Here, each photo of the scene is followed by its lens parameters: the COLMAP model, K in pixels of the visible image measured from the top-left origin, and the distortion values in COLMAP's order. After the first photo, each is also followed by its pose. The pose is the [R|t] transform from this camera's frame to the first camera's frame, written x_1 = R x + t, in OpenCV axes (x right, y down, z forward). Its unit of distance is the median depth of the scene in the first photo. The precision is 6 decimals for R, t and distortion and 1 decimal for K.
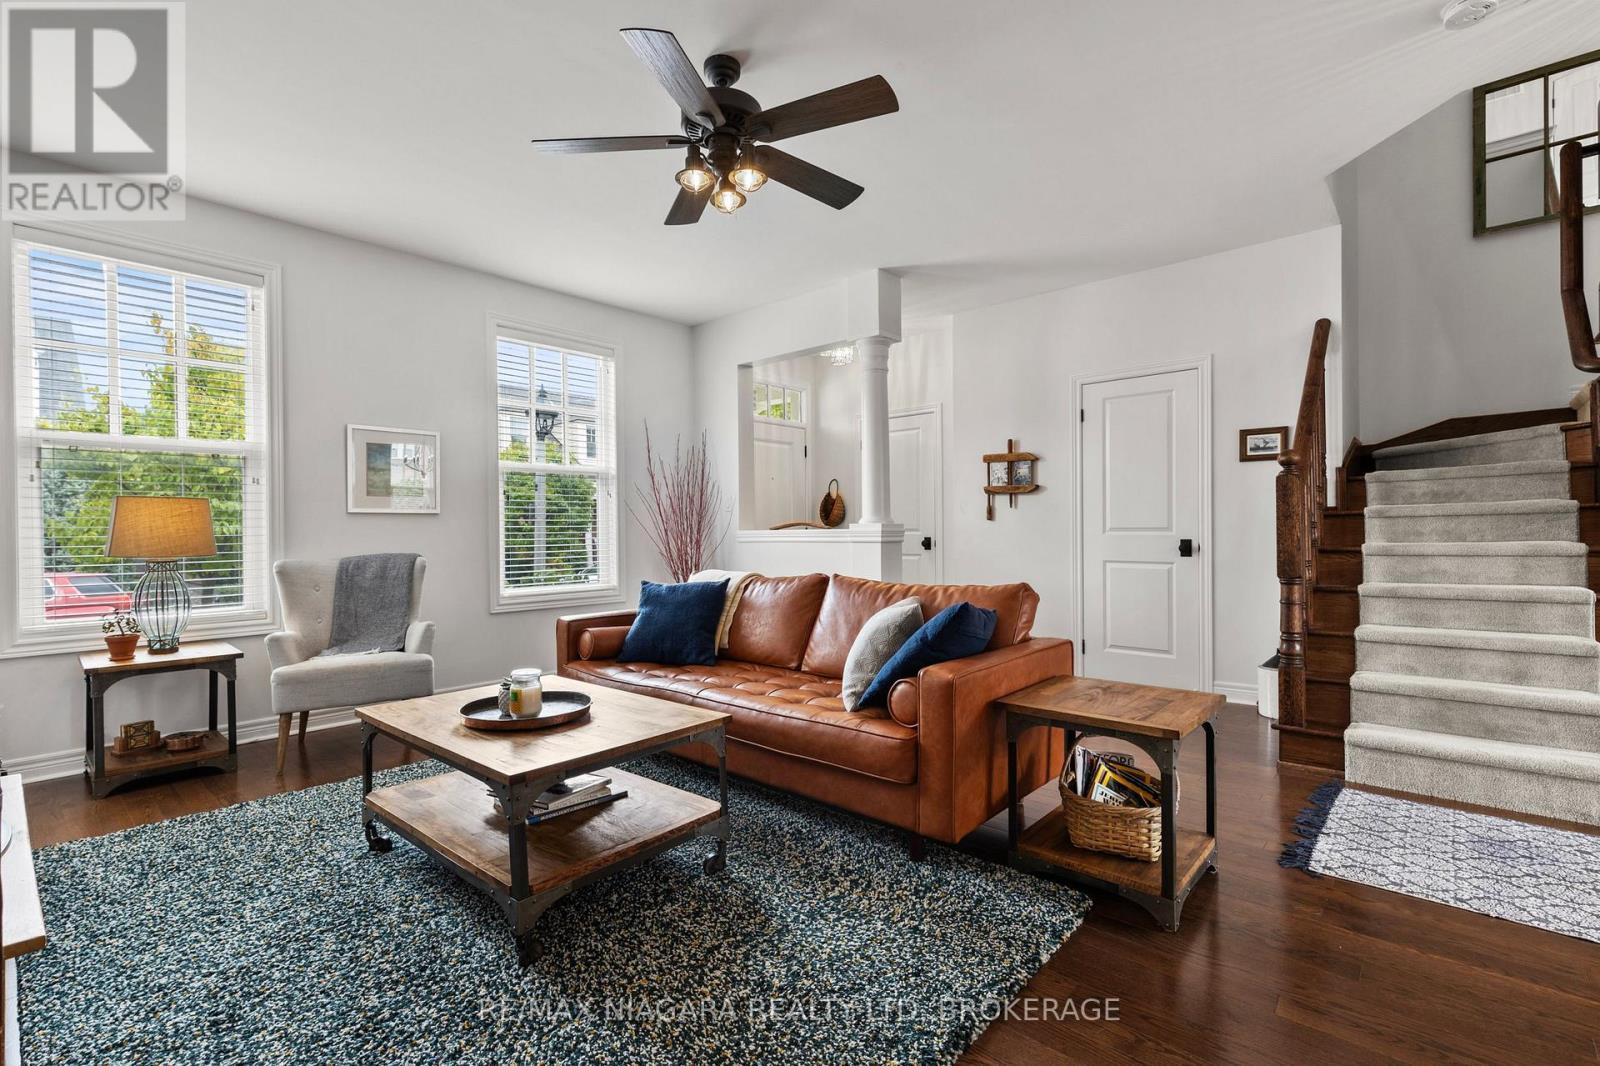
lens RADIAL K [[719.8, 0, 794.4], [0, 719.8, 531.8], [0, 0, 1]] dist [0.005349, 0.000266]
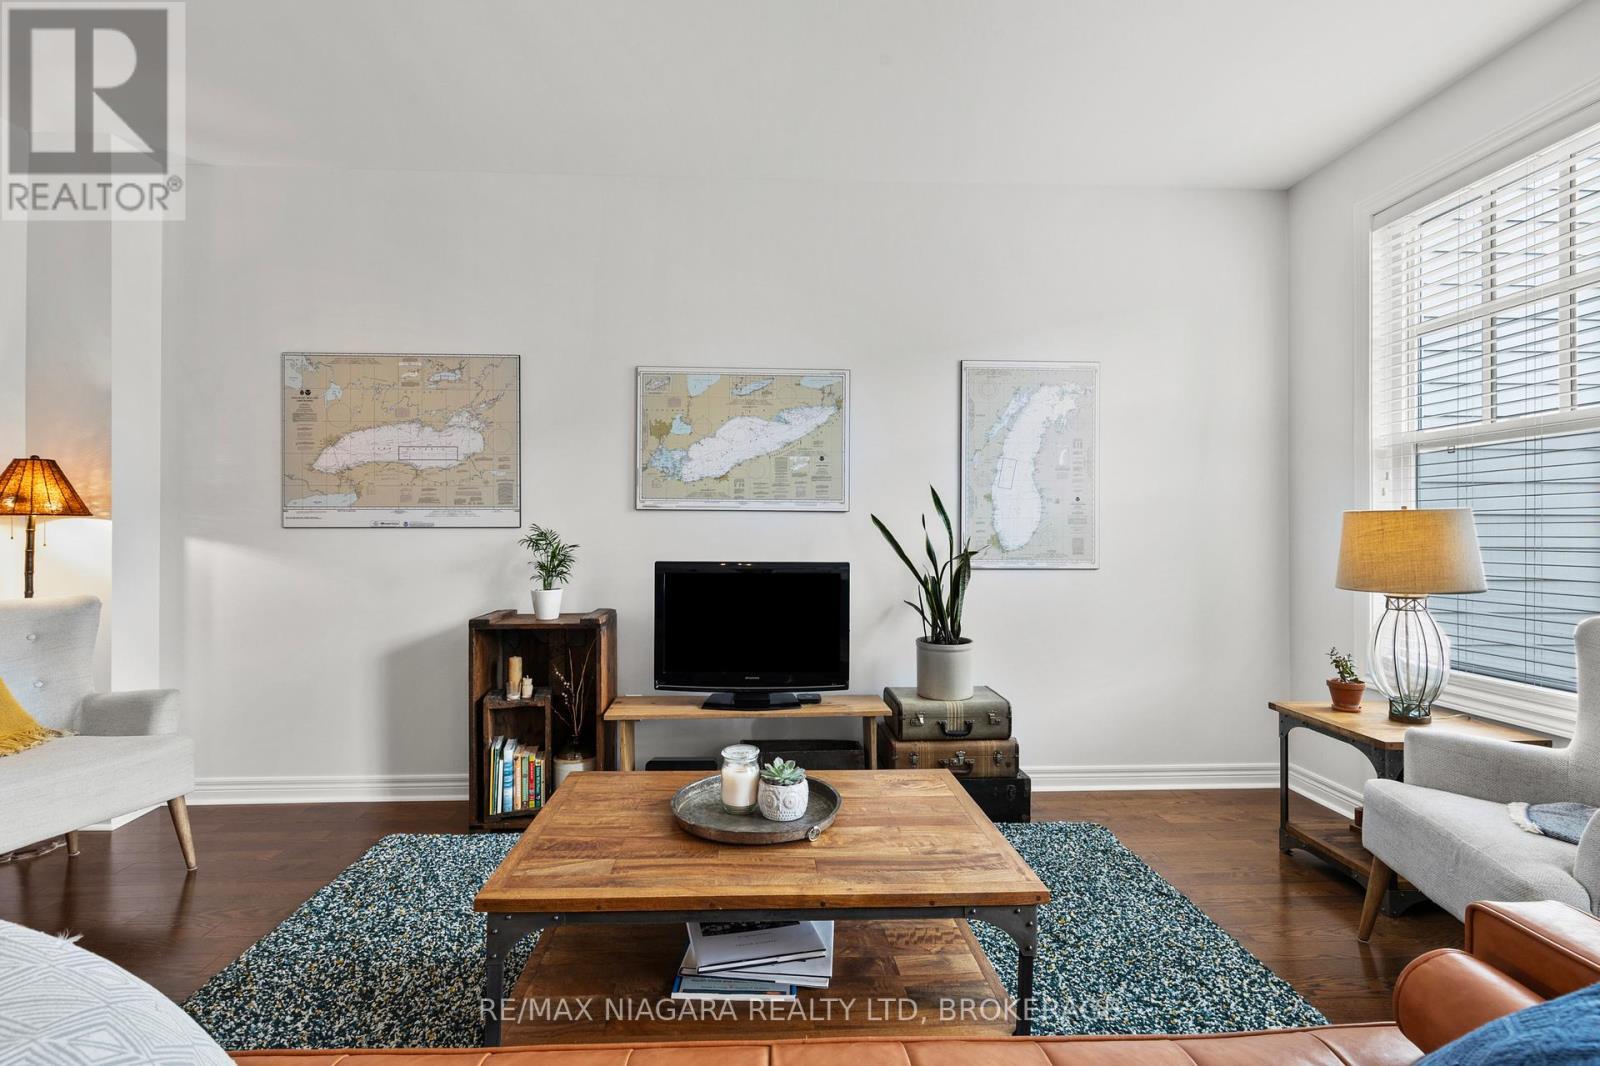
lens RADIAL K [[719.8, 0, 794.4], [0, 719.8, 531.8], [0, 0, 1]] dist [0.005349, 0.000266]
pose [[-0.708769, 0.008181, -0.705393, 0.070793], [0.009375, 0.999954, 0.002177, -0.025875], [0.705378, -0.005070, -0.708813, 0.835897]]
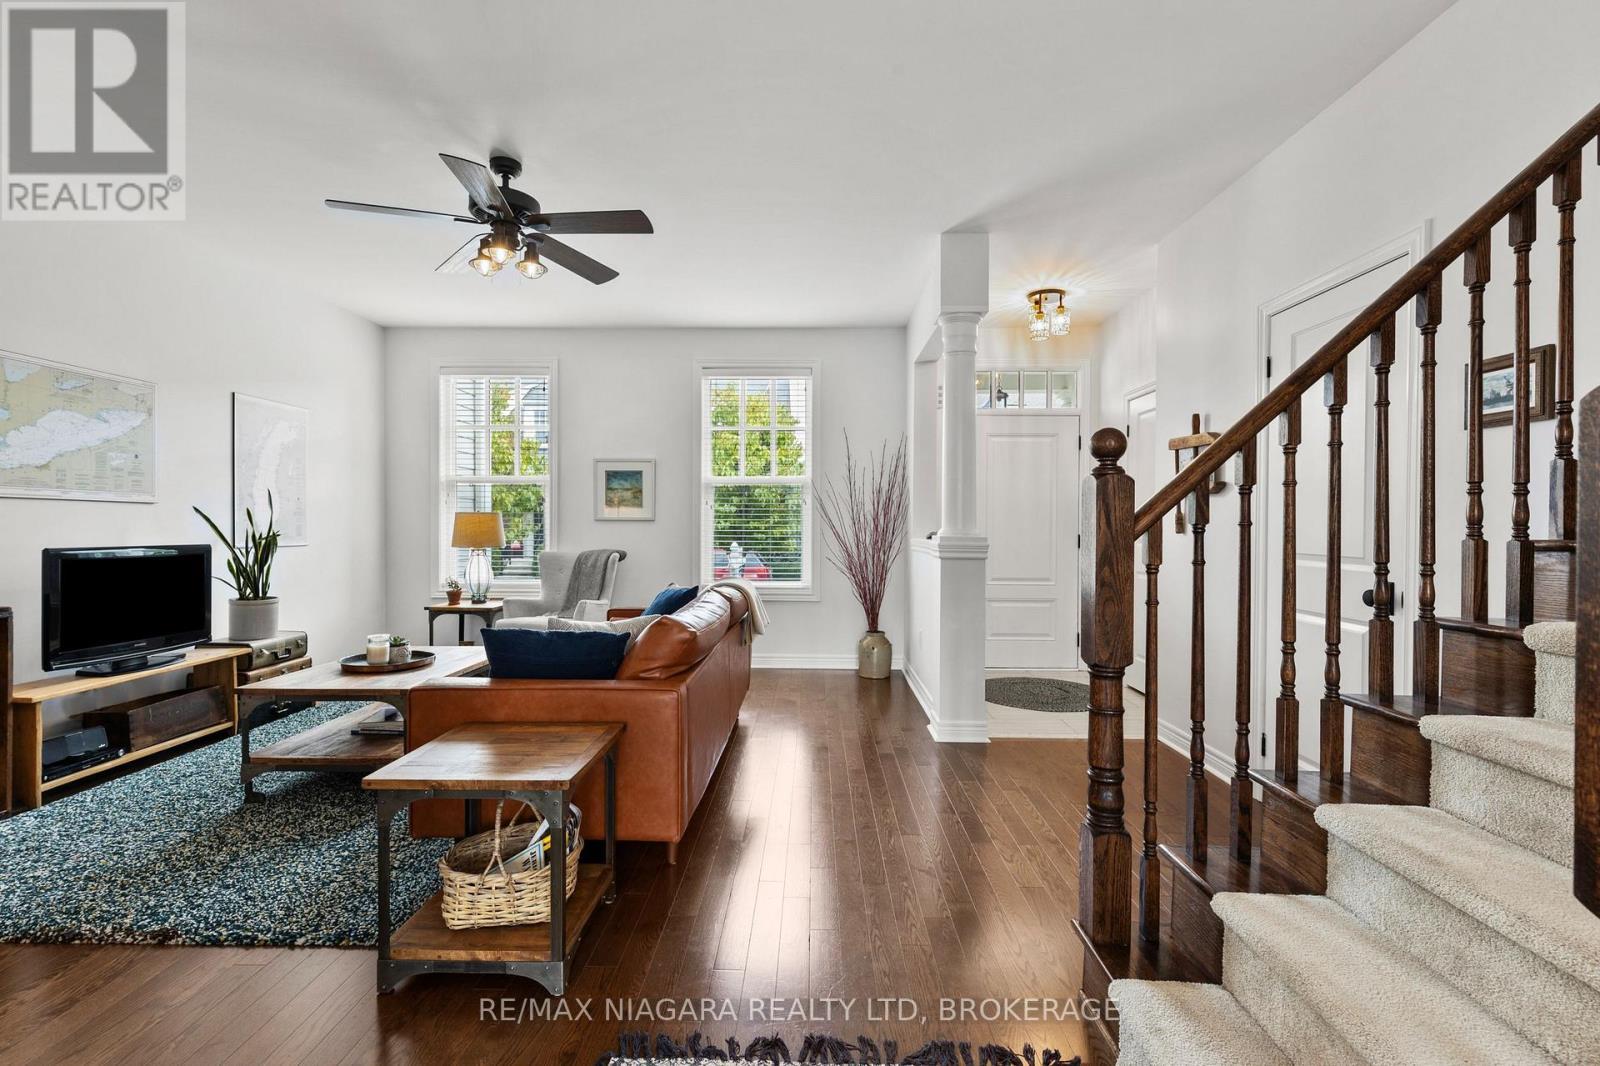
lens RADIAL K [[719.8, 0, 794.4], [0, 719.8, 531.8], [0, 0, 1]] dist [0.005349, 0.000266]
pose [[0.650309, 0.022963, -0.759323, 0.706706], [-0.009570, 0.999711, 0.022036, -0.036958], [0.759610, -0.007064, 0.650341, 0.352550]]
